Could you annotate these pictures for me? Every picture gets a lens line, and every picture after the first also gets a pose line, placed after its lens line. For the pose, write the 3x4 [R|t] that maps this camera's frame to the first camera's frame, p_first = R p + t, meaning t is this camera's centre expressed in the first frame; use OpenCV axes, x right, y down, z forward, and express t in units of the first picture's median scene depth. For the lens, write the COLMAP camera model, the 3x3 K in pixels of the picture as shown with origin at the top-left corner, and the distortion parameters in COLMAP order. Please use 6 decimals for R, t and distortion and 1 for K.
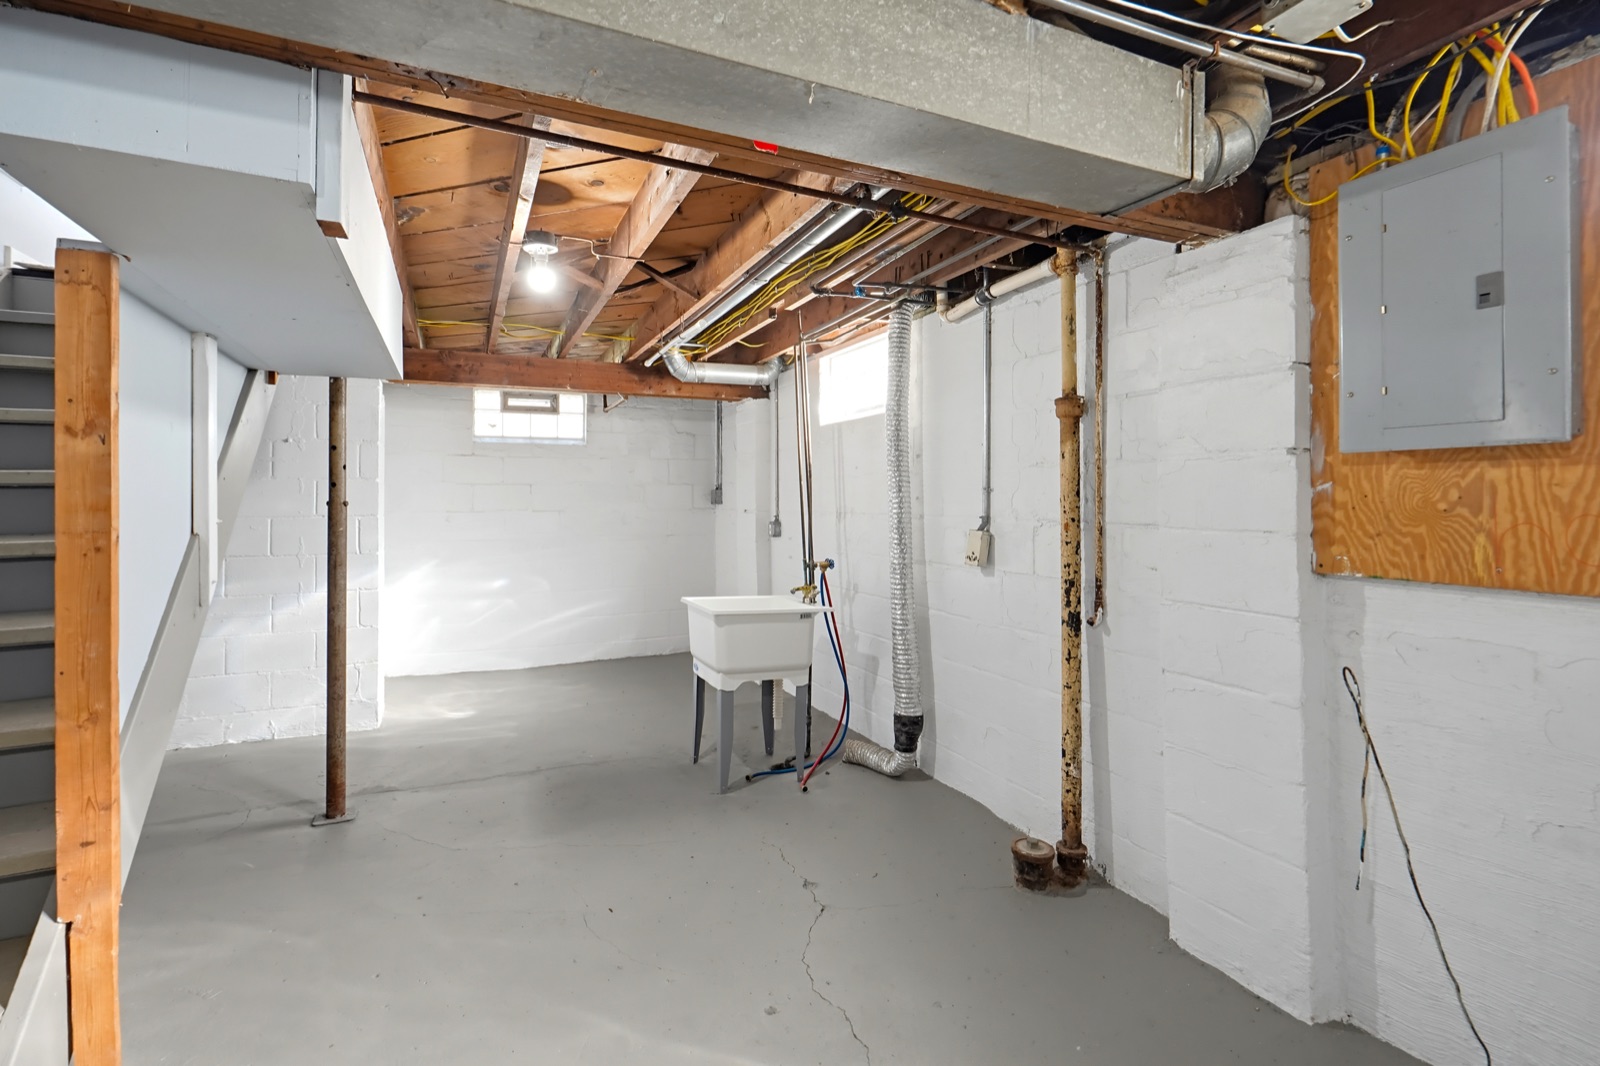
lens RADIAL K [[740.7, 0, 829.6], [0, 740.7, 490.7], [0, 0, 1]] dist [-0.004799, 0.001936]
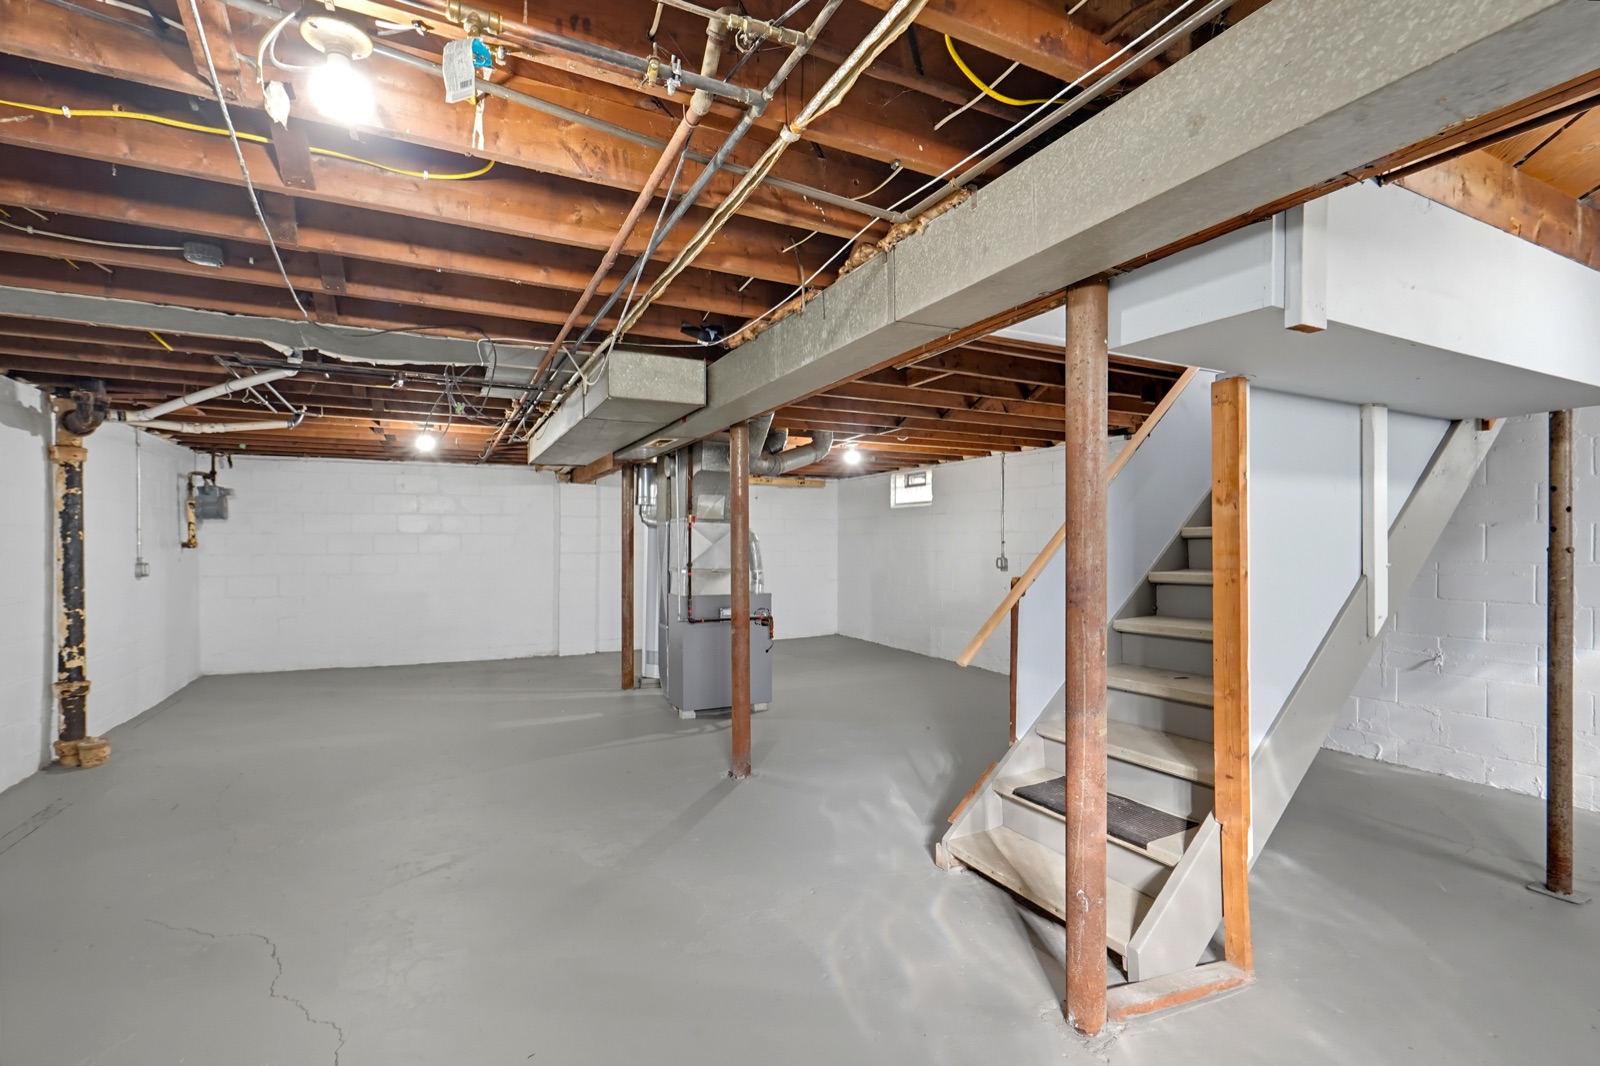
lens RADIAL K [[740.7, 0, 805.7], [0, 740.7, 548.2], [0, 0, 1]] dist [-0.004799, 0.001936]
pose [[0.021496, 0.002538, -0.999766, 0.235879], [0.015316, 0.999879, 0.002868, -0.001404], [0.999652, -0.015374, 0.021454, 0.059194]]
